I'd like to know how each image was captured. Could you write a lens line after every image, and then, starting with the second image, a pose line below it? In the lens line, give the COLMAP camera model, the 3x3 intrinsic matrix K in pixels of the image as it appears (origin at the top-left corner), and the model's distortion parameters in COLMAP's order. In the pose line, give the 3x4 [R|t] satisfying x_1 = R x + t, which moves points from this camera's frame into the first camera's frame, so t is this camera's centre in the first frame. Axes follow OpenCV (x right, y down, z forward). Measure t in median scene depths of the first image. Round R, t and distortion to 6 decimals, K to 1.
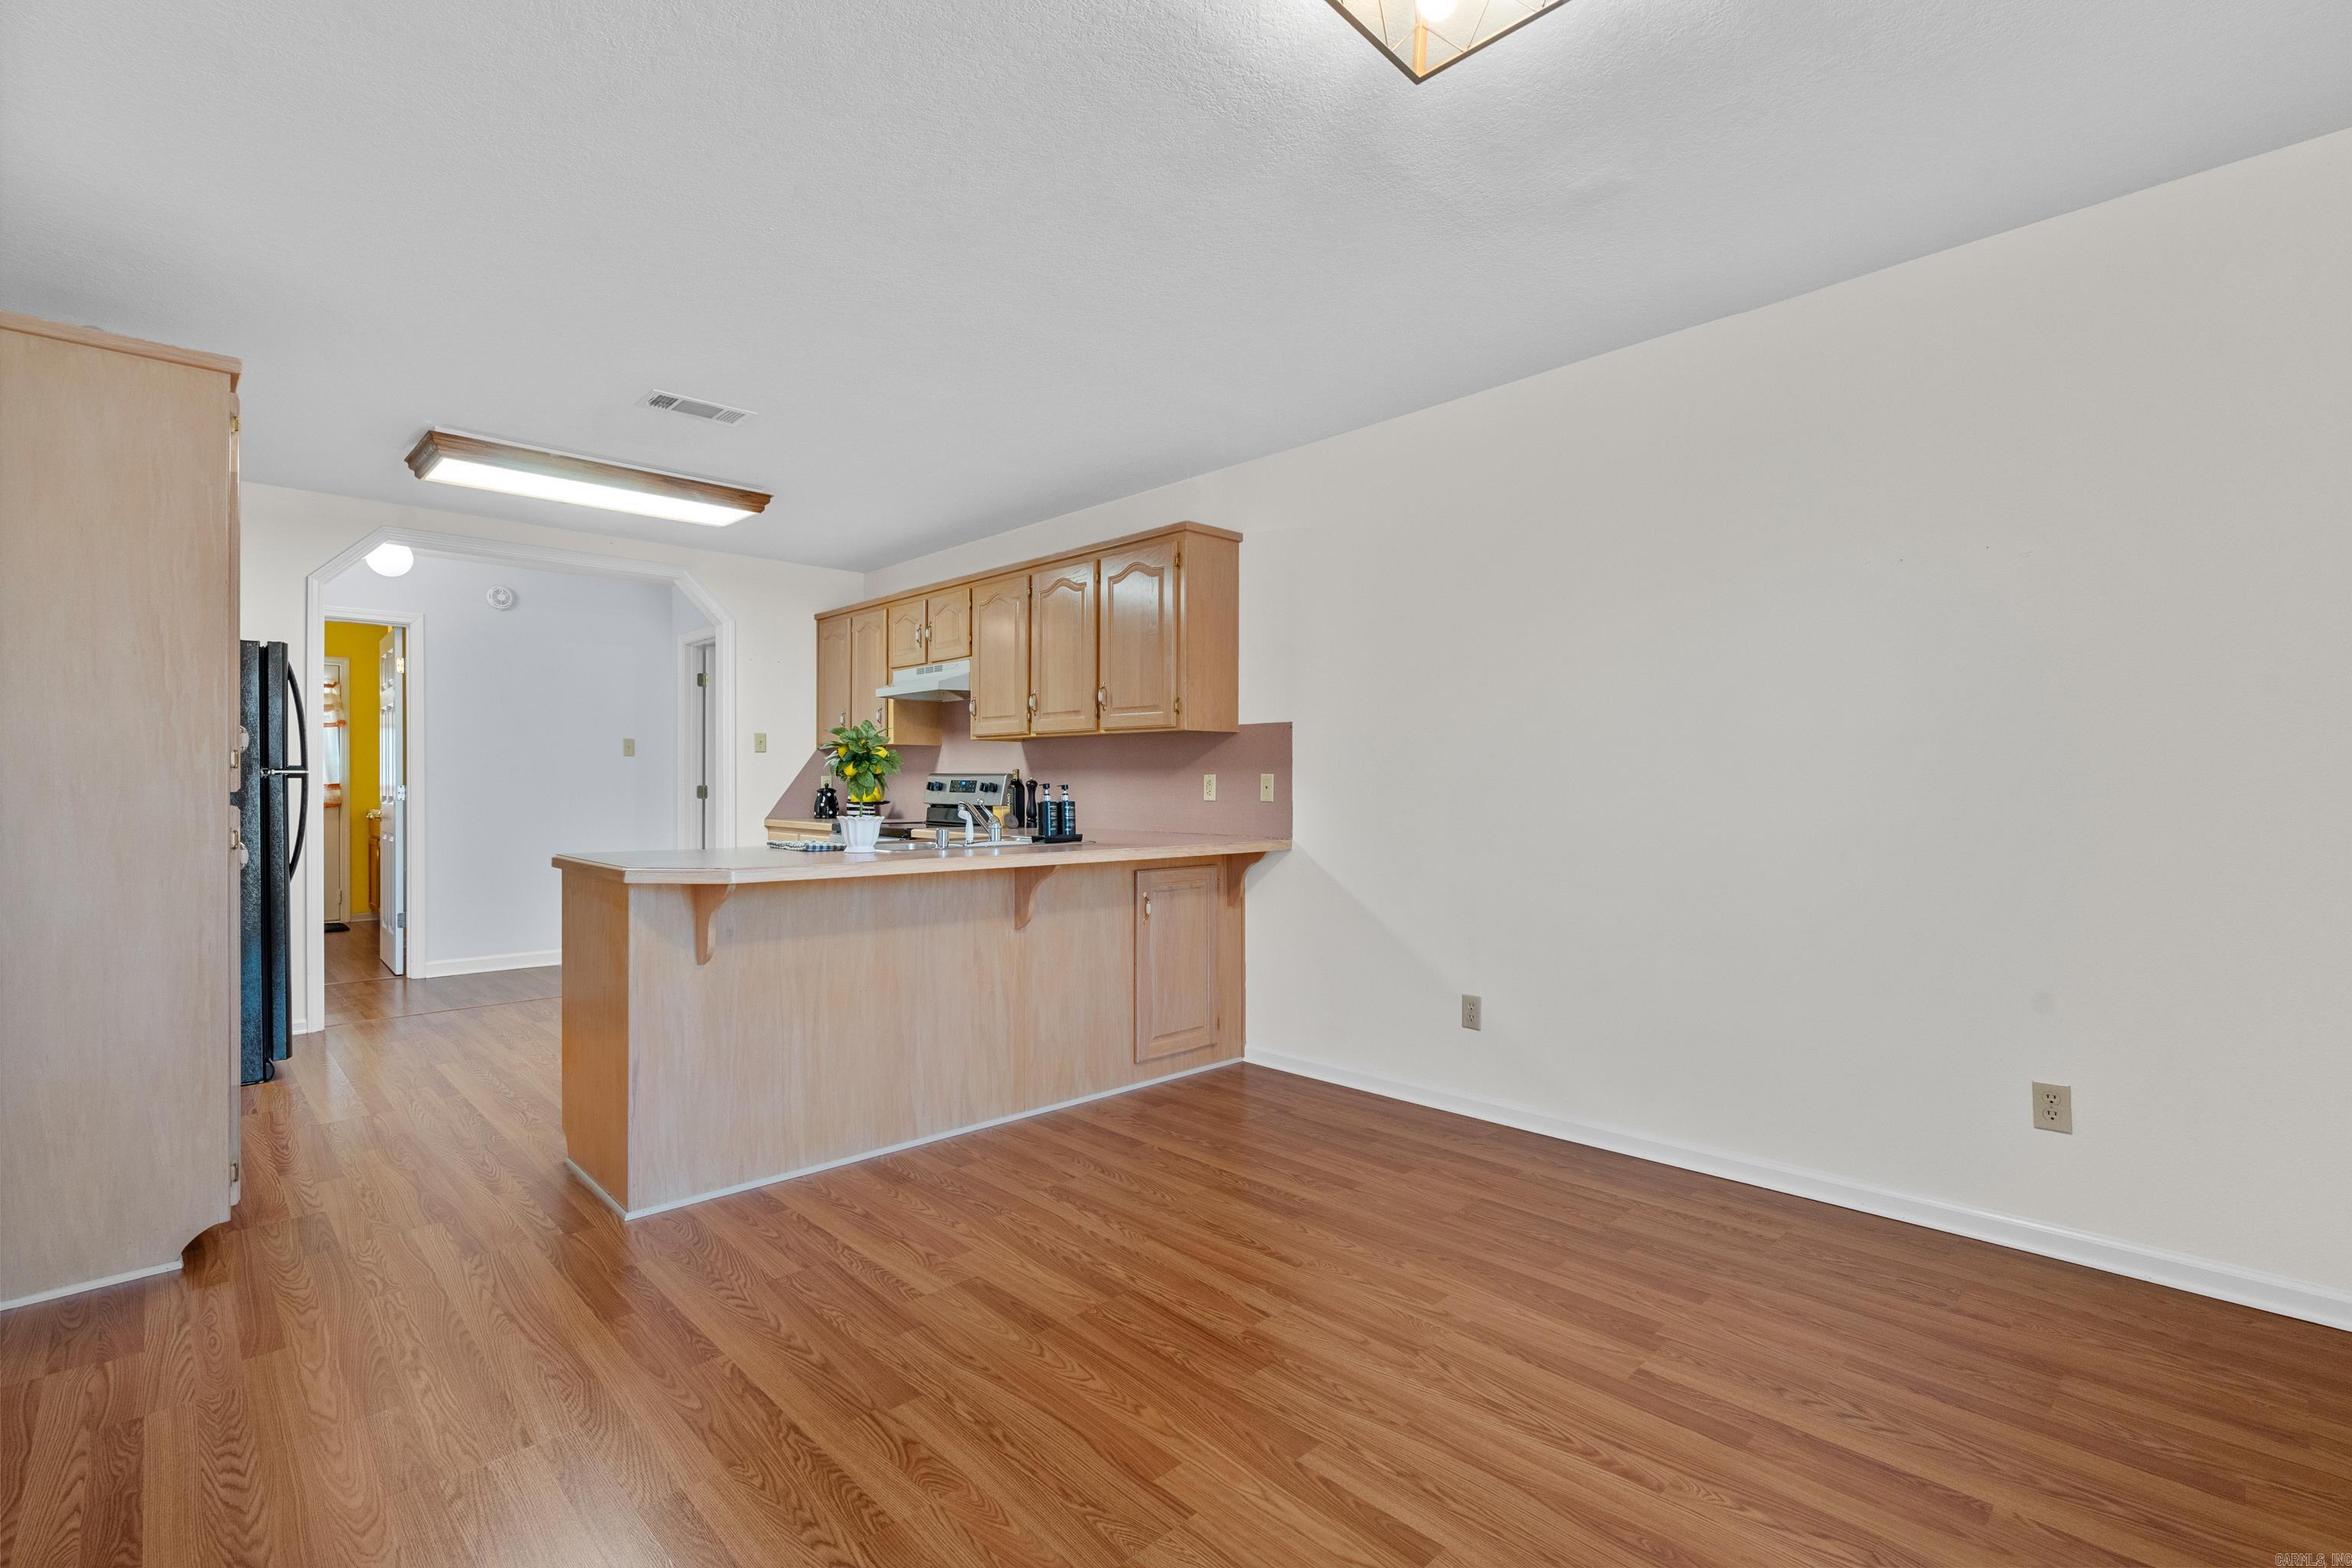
lens RADIAL K [[1071.7, 0, 1176.0], [0, 1071.7, 784.0], [0, 0, 1]] dist [-0.000888, 0.000032]
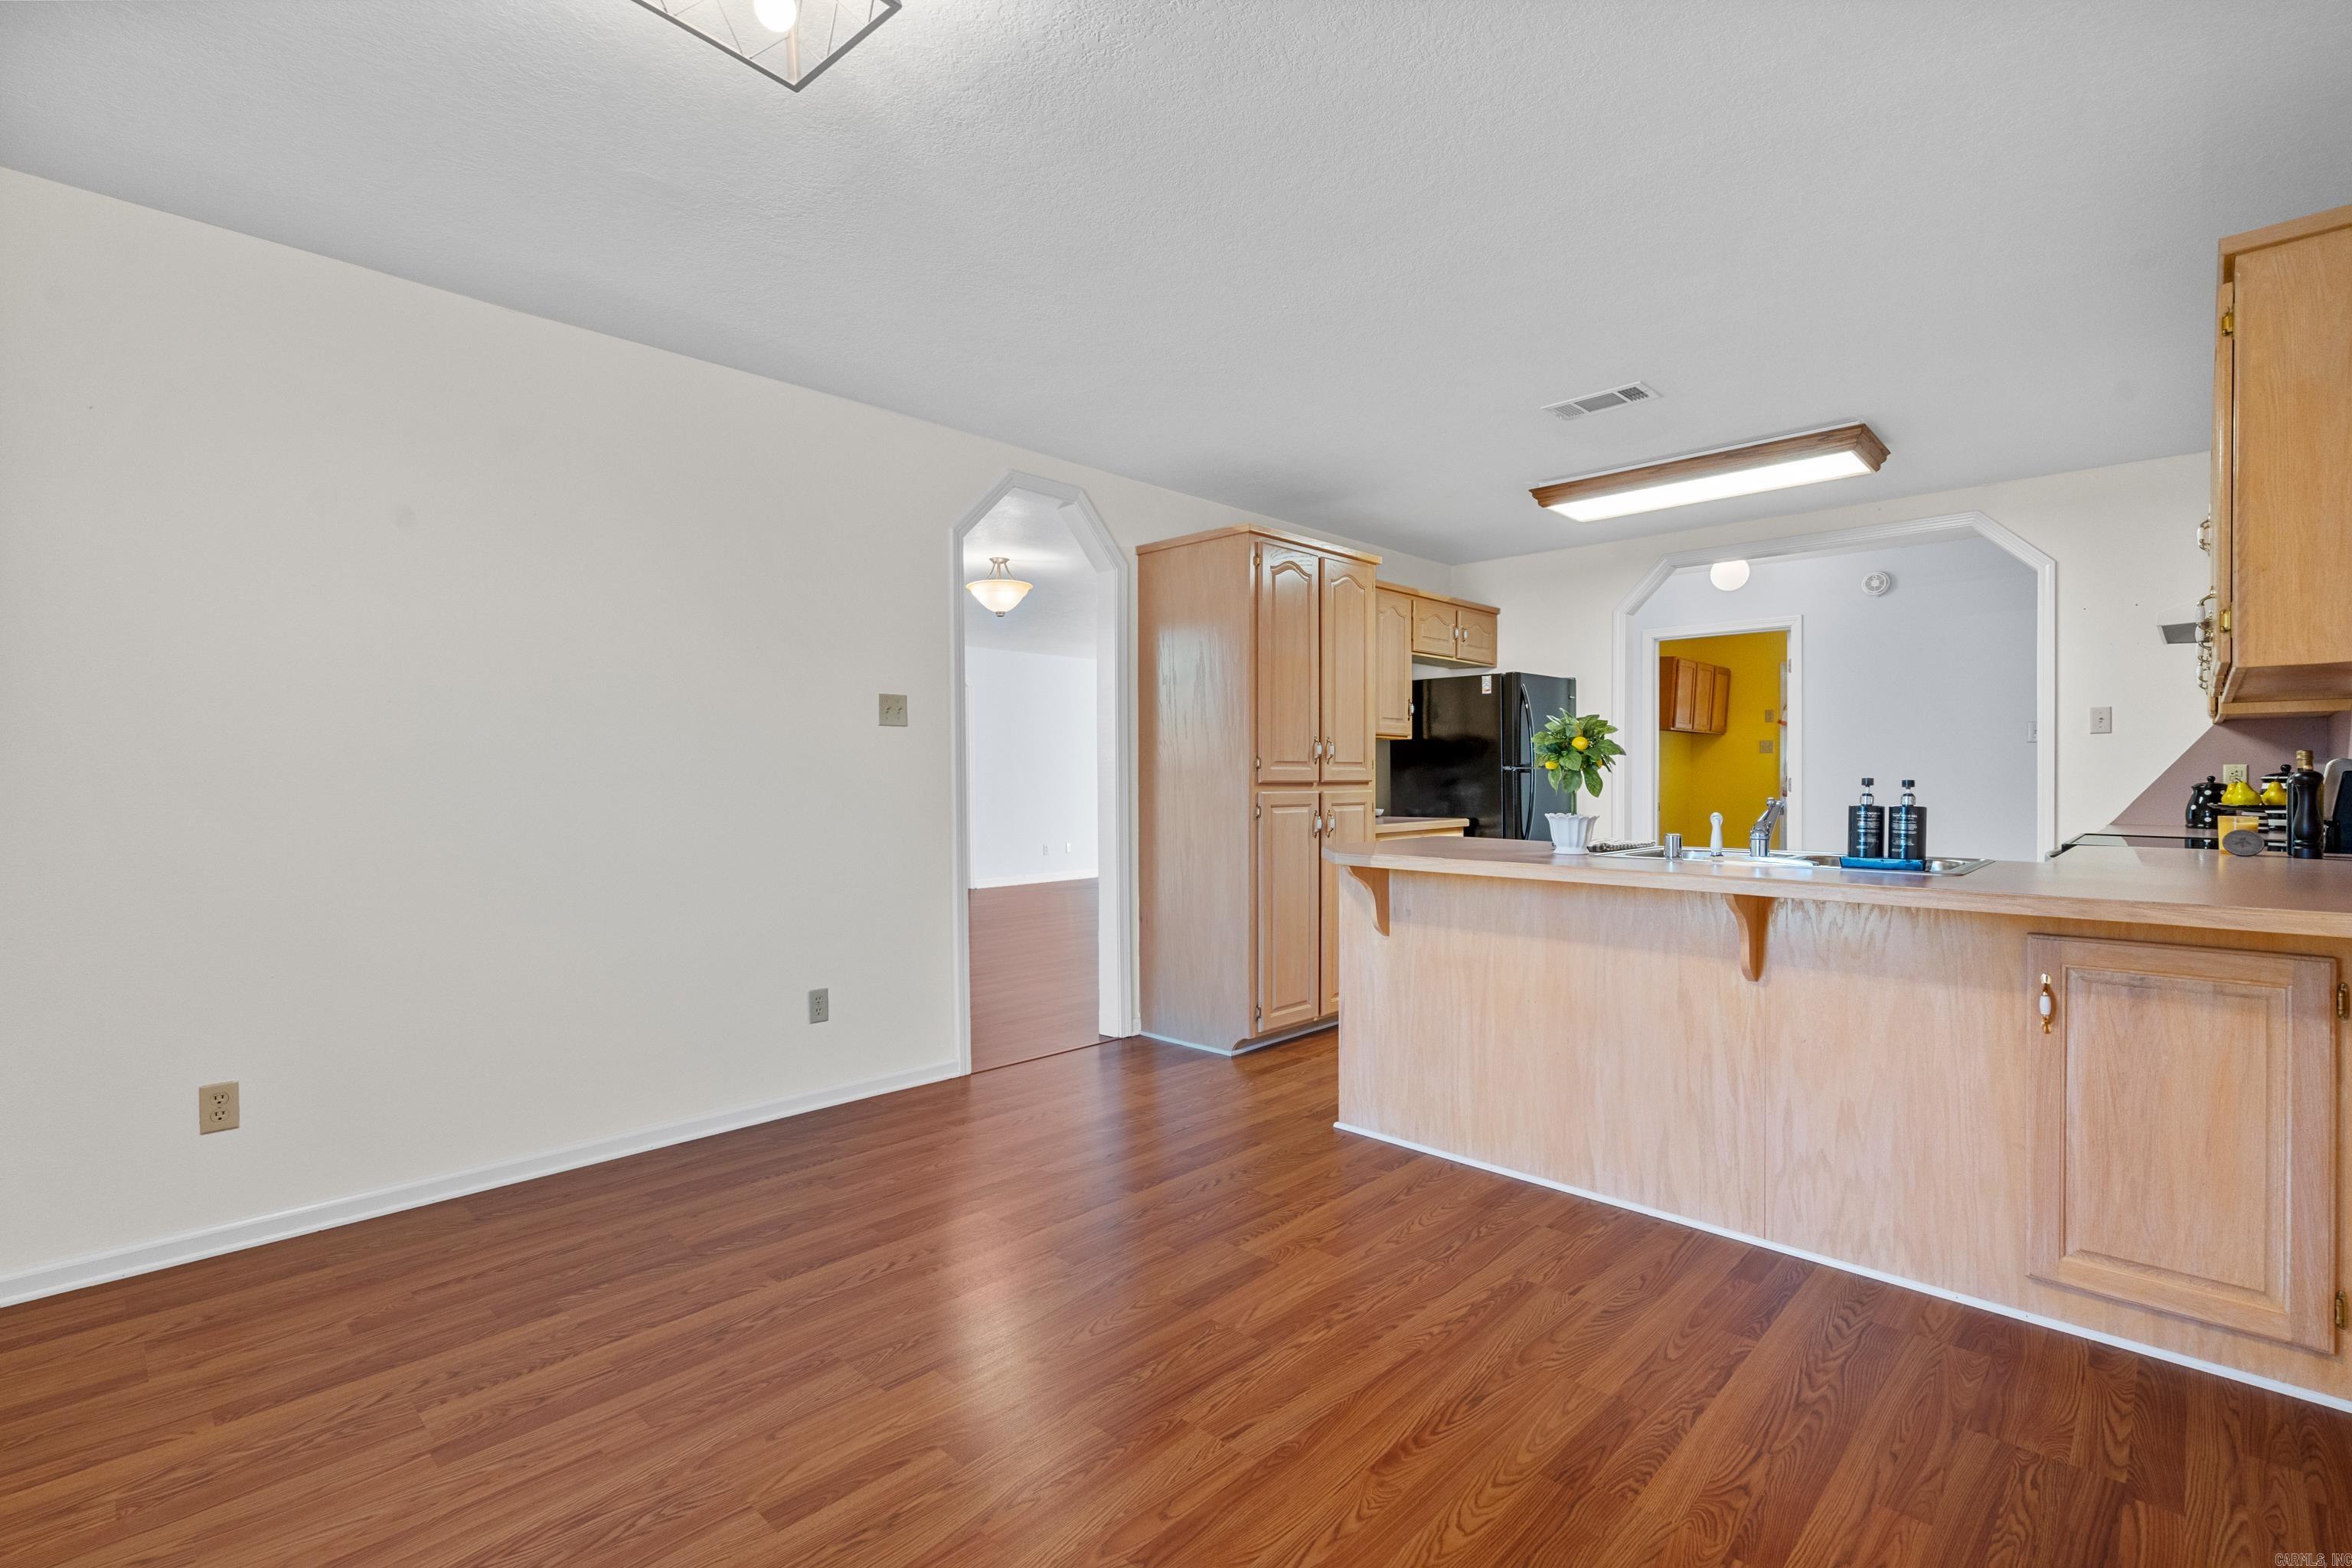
lens RADIAL K [[1071.7, 0, 1176.0], [0, 1071.7, 784.0], [0, 0, 1]] dist [-0.000888, 0.000032]
pose [[0.034431, 0.008542, -0.999371, 0.657580], [0.003427, 0.999957, 0.008665, -0.005322], [0.999401, -0.003723, 0.034400, 0.691650]]
